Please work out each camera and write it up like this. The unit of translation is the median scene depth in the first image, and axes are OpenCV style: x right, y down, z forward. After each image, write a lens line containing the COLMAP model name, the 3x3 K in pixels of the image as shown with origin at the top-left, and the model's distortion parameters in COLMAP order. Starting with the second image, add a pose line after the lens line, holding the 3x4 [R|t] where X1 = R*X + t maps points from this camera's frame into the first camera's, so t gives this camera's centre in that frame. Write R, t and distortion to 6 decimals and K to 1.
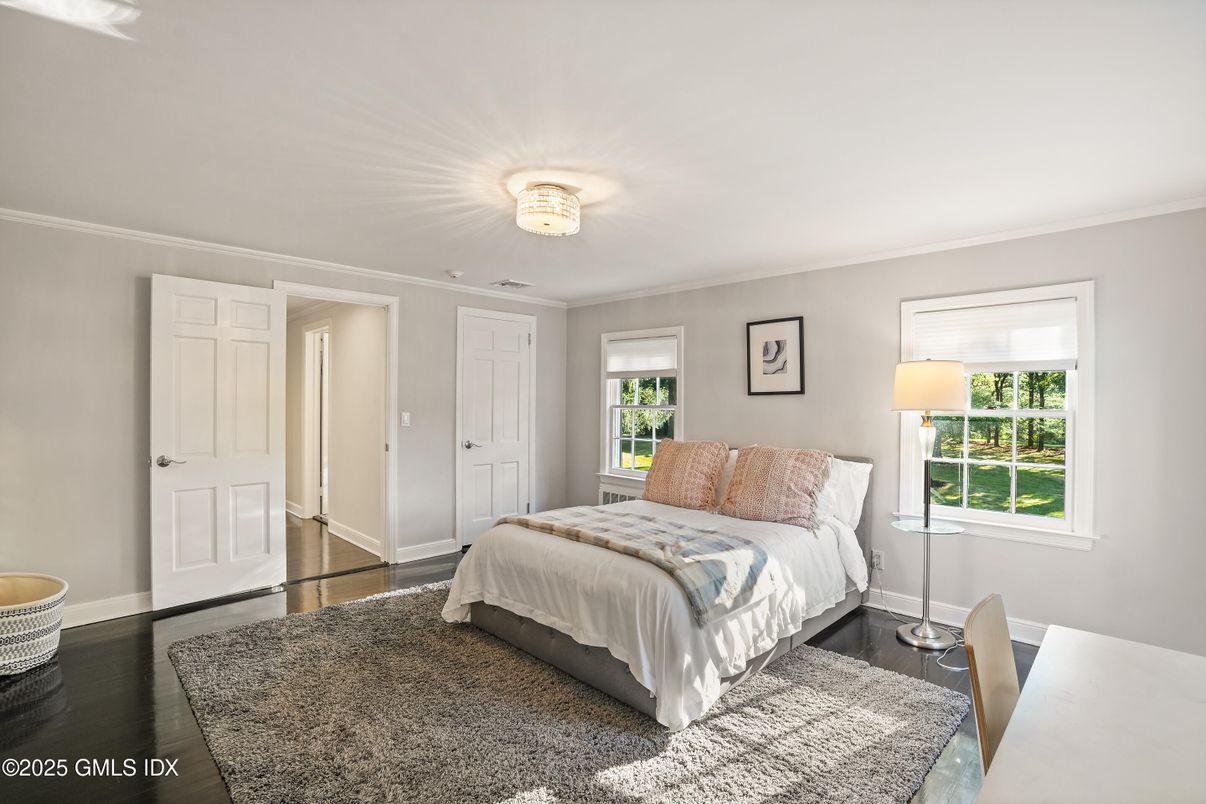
lens RADIAL K [[566.6, 0, 604.0], [0, 566.6, 397.6], [0, 0, 1]] dist [-0.061489, 0.022168]
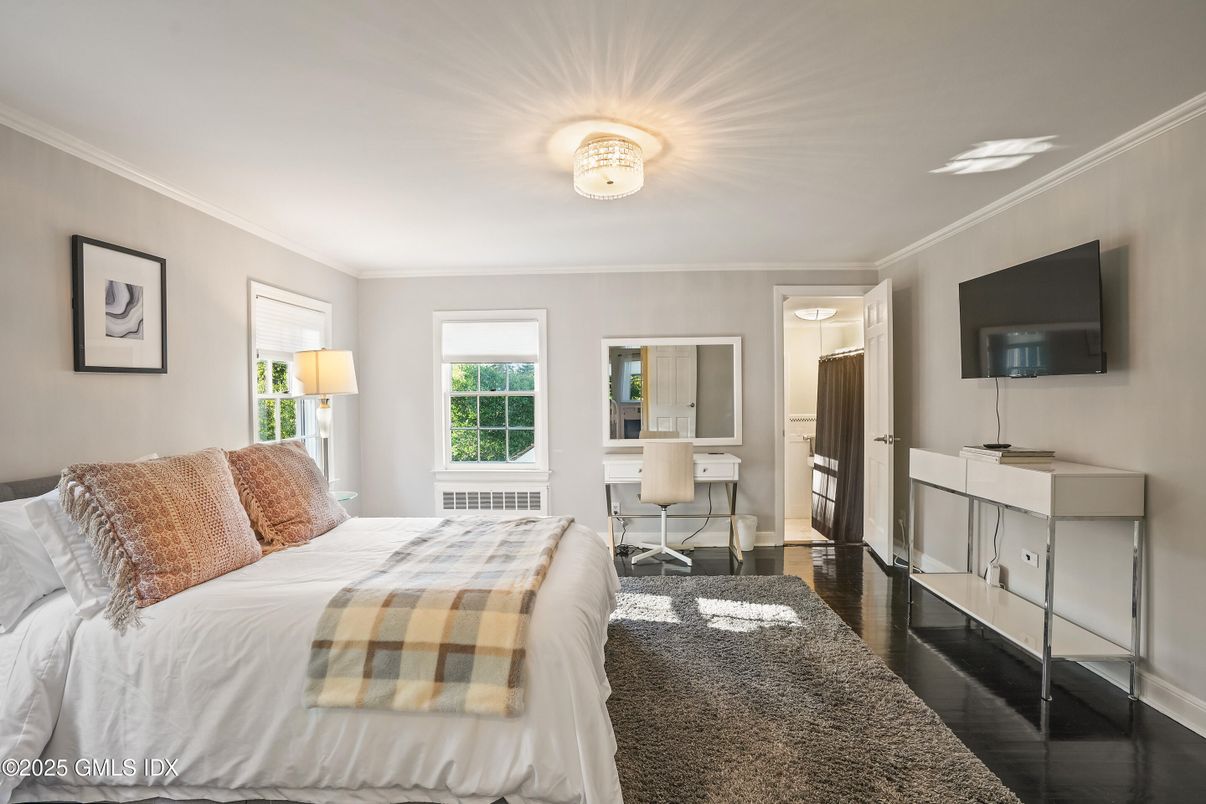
lens RADIAL K [[566.6, 0, 604.0], [0, 566.6, 397.6], [0, 0, 1]] dist [-0.061489, 0.022168]
pose [[-0.655253, -0.005109, 0.755392, -0.488088], [-0.000473, 0.999980, 0.006352, 0.018566], [-0.755409, 0.003805, -0.655242, 1.006213]]
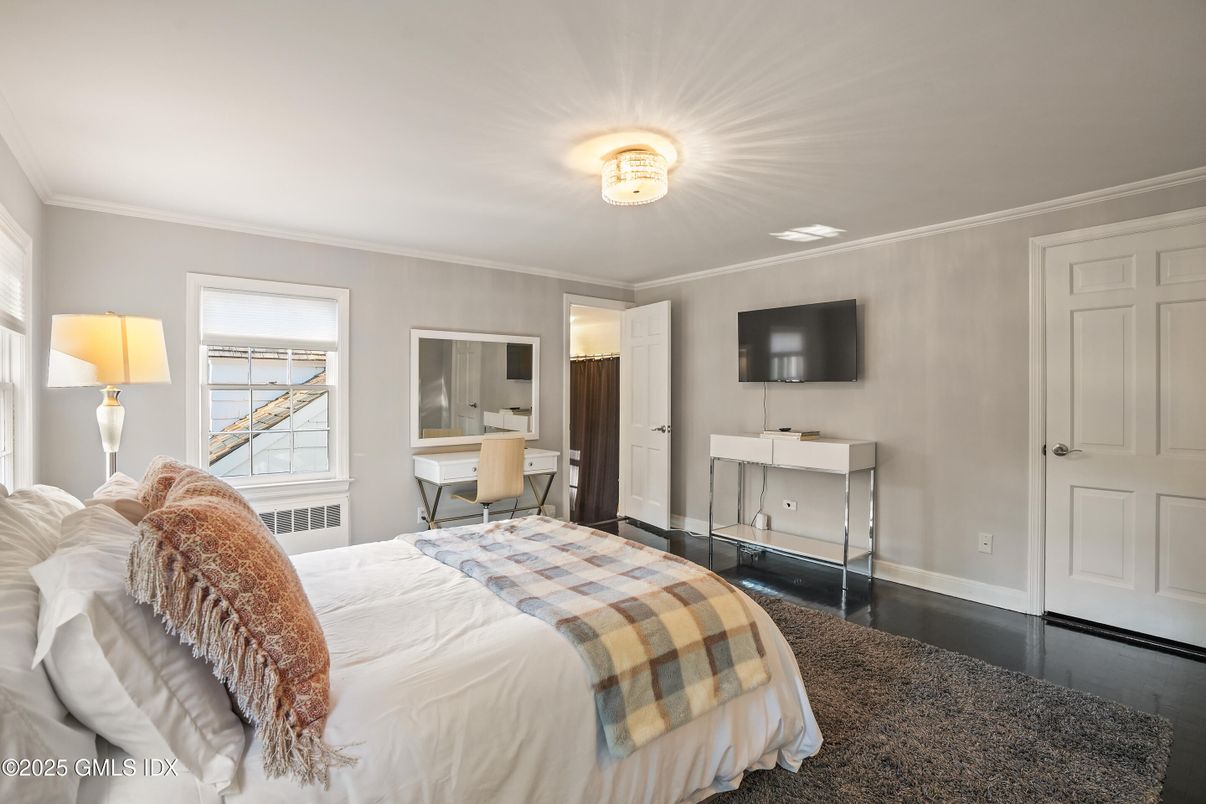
lens RADIAL K [[562.5, 0, 598.9], [0, 562.5, 386.7], [0, 0, 1]] dist [-0.076212, 0.032923]
pose [[-0.989197, -0.009134, 0.146304, -0.115507], [-0.011146, 0.999854, -0.012936, 0.022898], [-0.146165, -0.014427, -0.989155, 1.223559]]
